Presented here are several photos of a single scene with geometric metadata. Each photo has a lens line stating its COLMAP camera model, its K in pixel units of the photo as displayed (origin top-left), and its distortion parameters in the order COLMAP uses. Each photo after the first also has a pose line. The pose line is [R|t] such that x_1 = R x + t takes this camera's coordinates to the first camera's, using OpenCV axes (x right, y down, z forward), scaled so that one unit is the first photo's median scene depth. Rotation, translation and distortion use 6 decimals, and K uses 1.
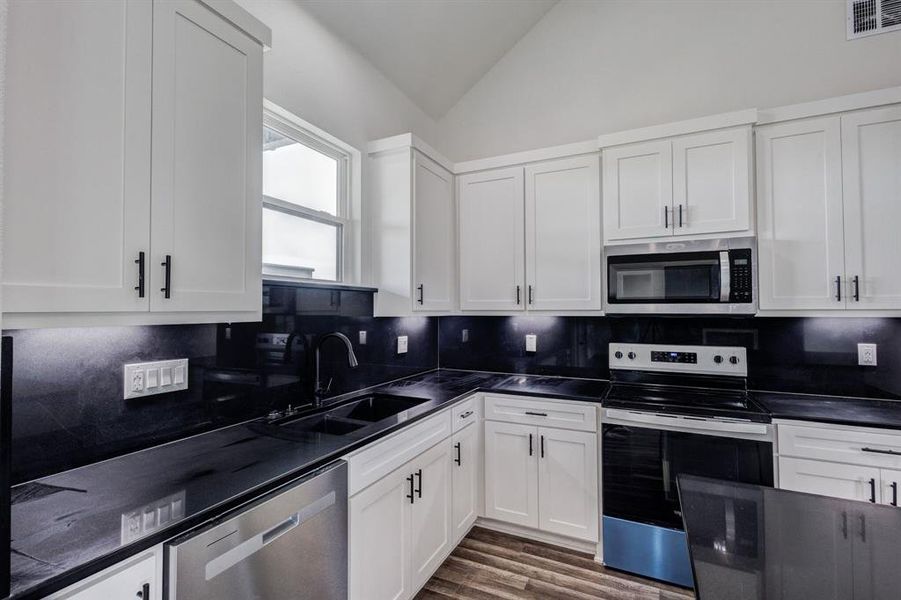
lens RADIAL K [[413.3, 0, 453.1], [0, 413.3, 300.3], [0, 0, 1]] dist [0.004030, 0.000963]
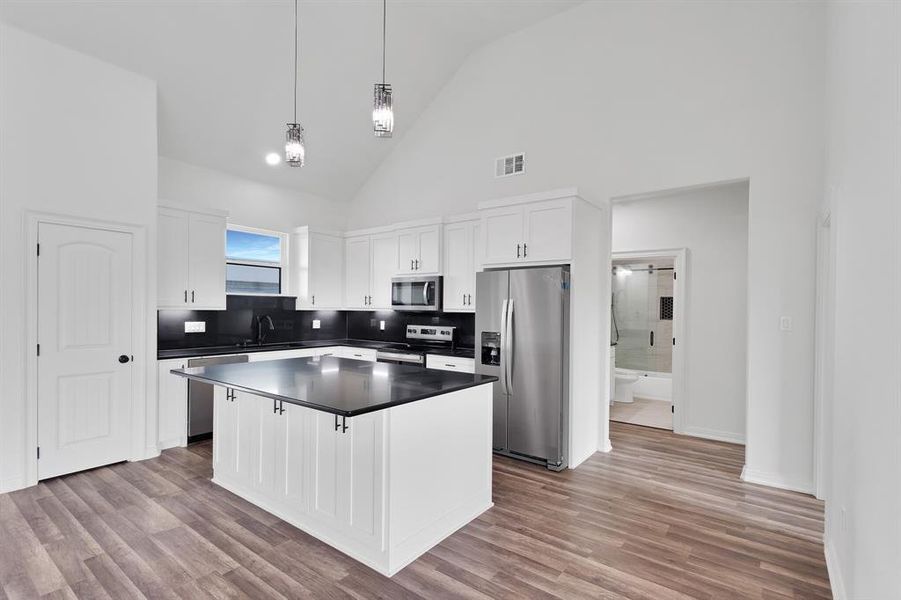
lens RADIAL K [[424.8, 0, 449.8], [0, 424.8, 306.1], [0, 0, 1]] dist [-0.002013, -0.002341]
pose [[0.981749, 0.012297, -0.189785, 1.094844], [-0.008972, 0.999791, 0.018366, -0.030041], [0.189971, -0.016328, 0.981654, -1.094954]]
